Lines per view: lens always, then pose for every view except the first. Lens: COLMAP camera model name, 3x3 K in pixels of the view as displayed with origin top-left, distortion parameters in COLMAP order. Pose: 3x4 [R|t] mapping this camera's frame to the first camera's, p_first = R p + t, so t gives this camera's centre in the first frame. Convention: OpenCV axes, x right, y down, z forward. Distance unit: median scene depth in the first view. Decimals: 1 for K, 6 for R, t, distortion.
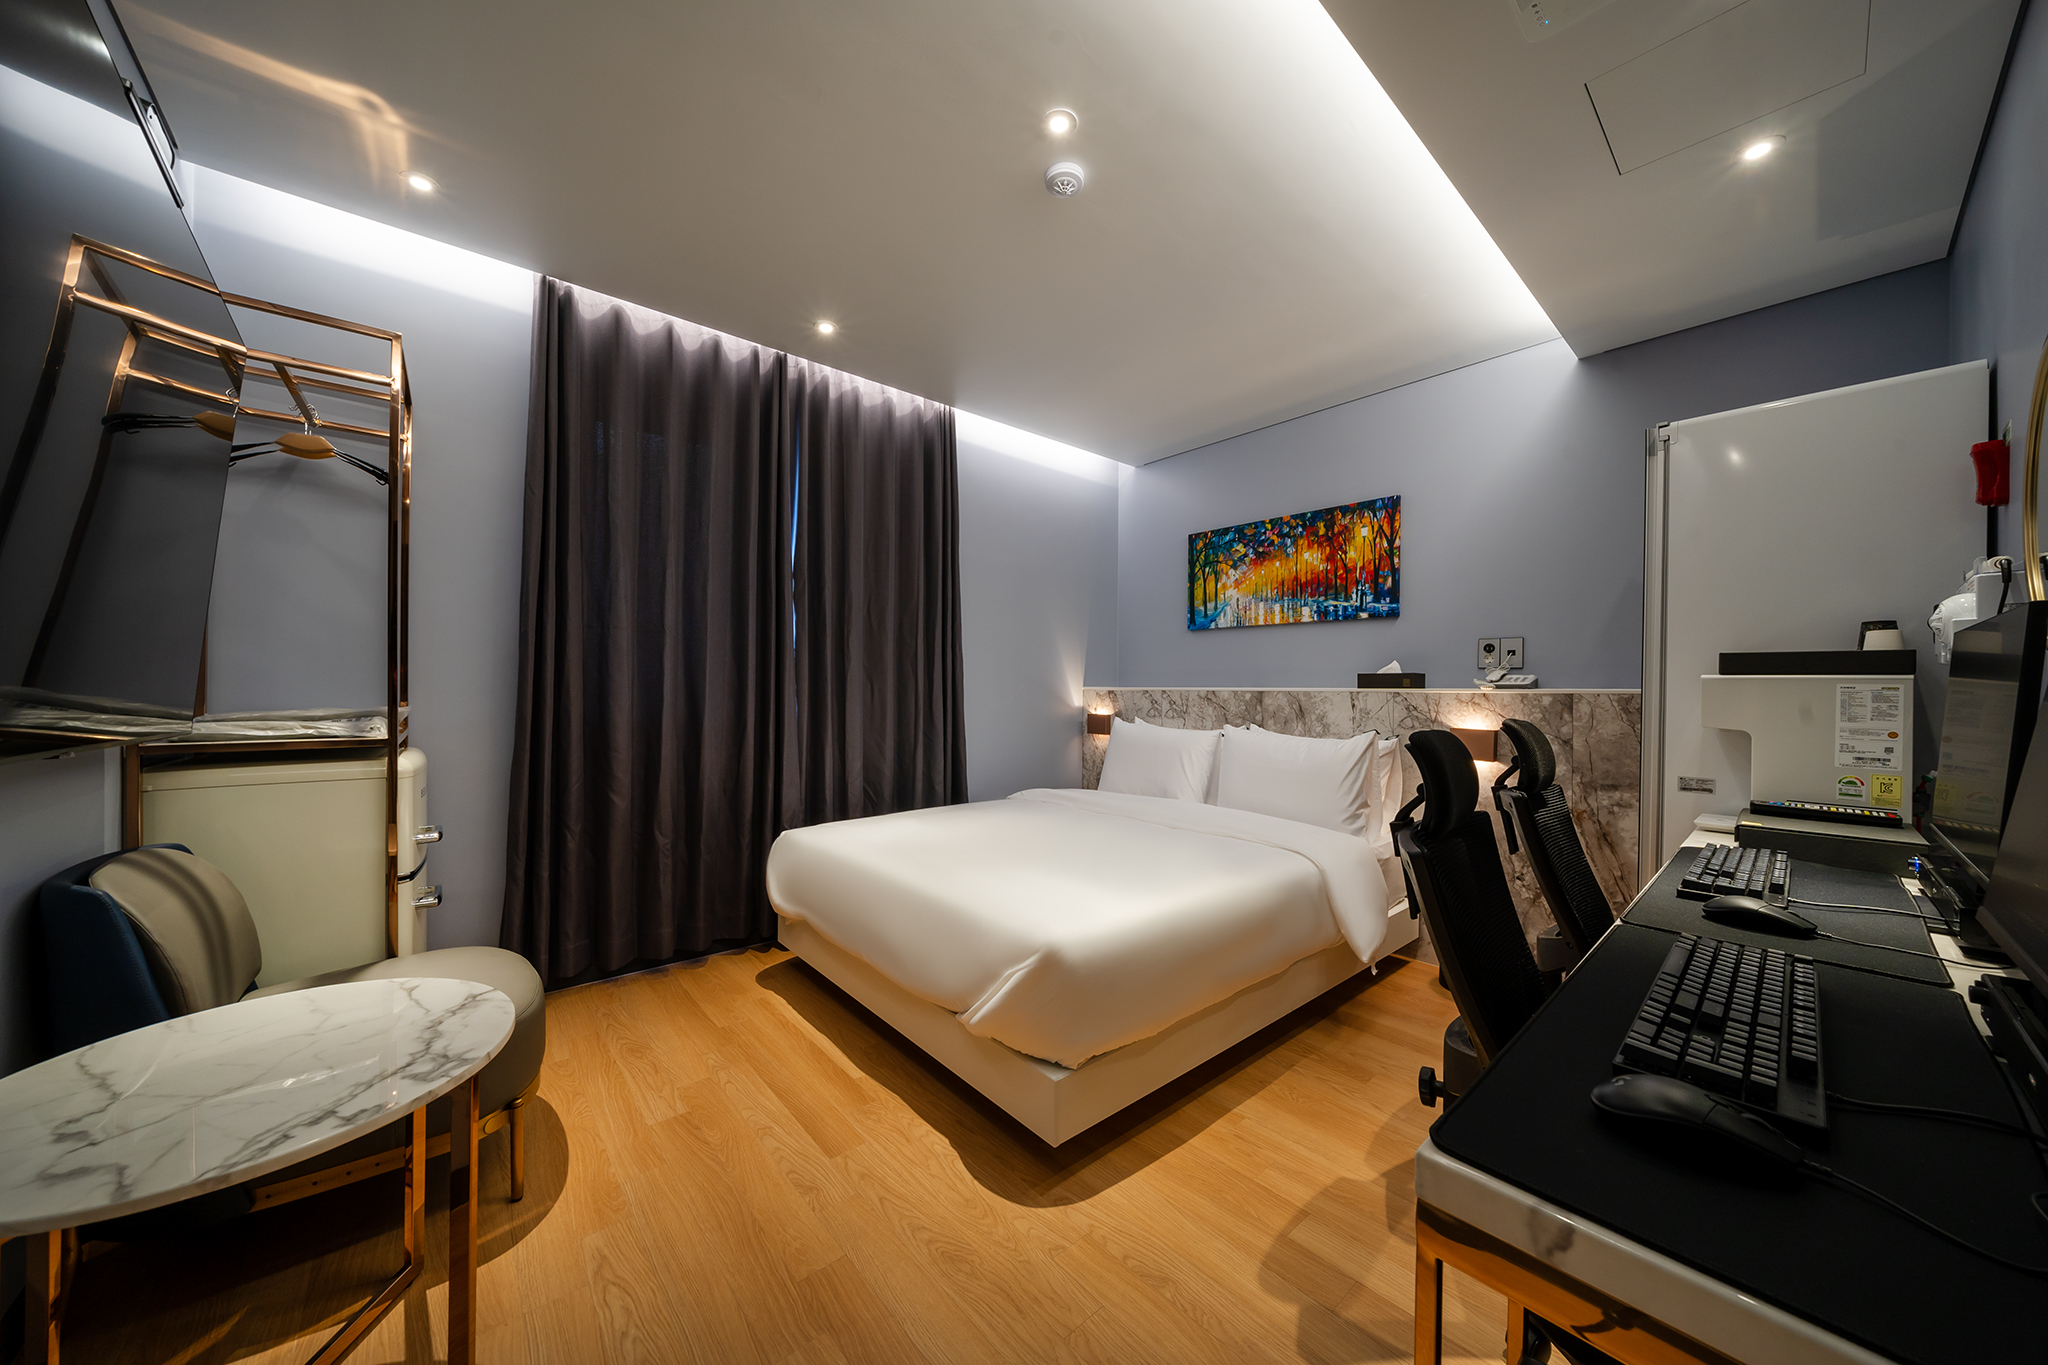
lens RADIAL K [[689.5, 0, 1027.5], [0, 689.5, 681.2], [0, 0, 1]] dist [0.000175, 0.000026]
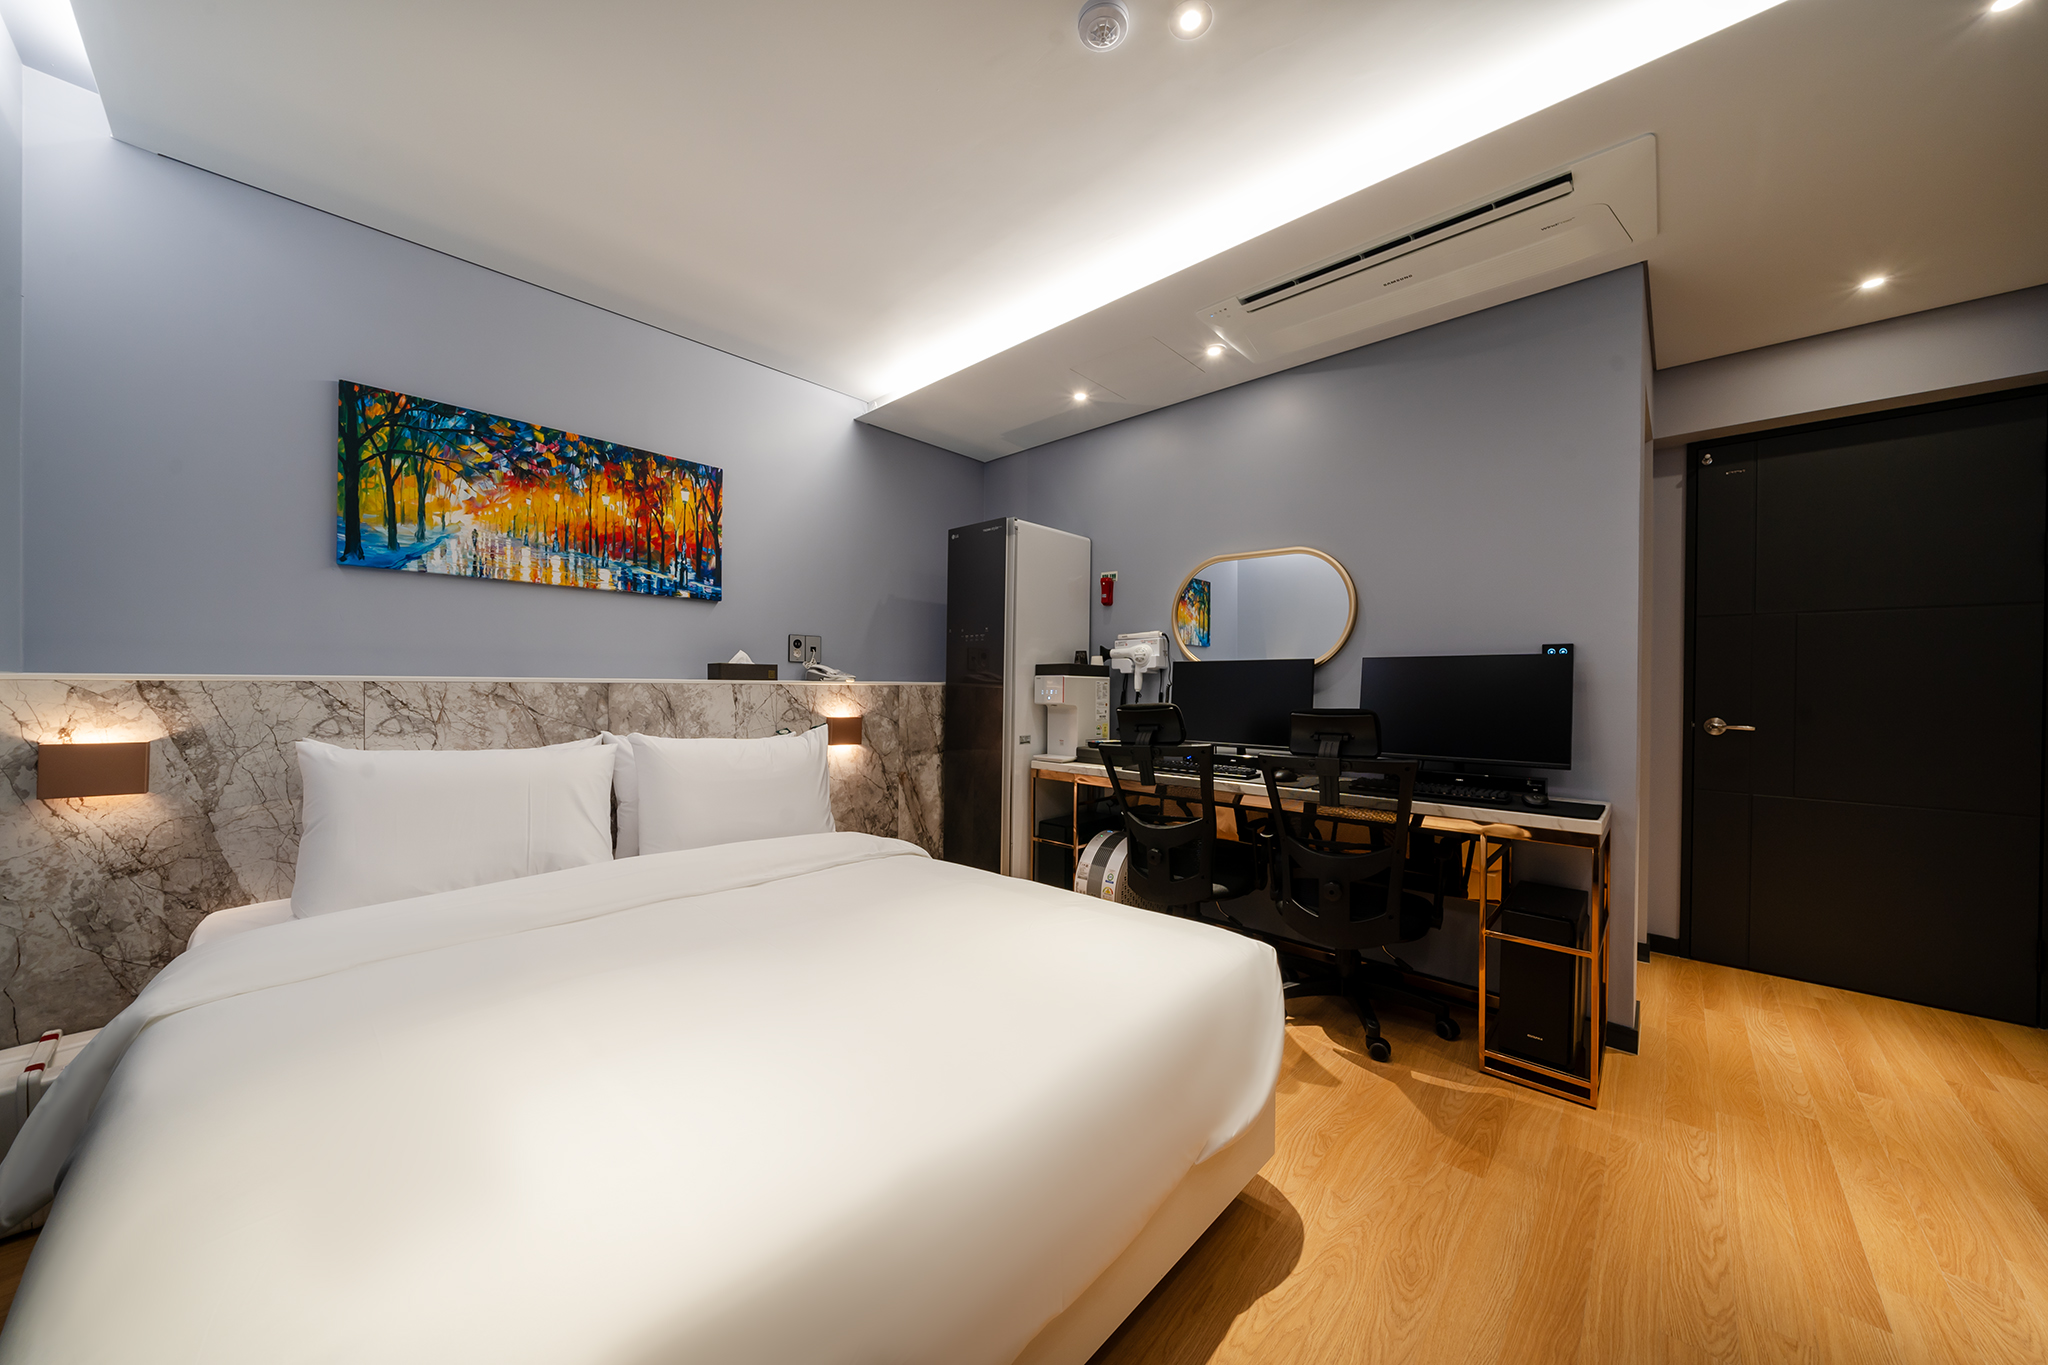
lens RADIAL K [[694.0, 0, 1025.5], [0, 694.0, 684.9], [0, 0, 1]] dist [-0.008282, -0.000101]
pose [[-0.096217, -0.006115, 0.995342, -0.380616], [-0.019198, 0.999807, 0.004287, 0.004868], [-0.995175, -0.018696, -0.096315, 0.617234]]
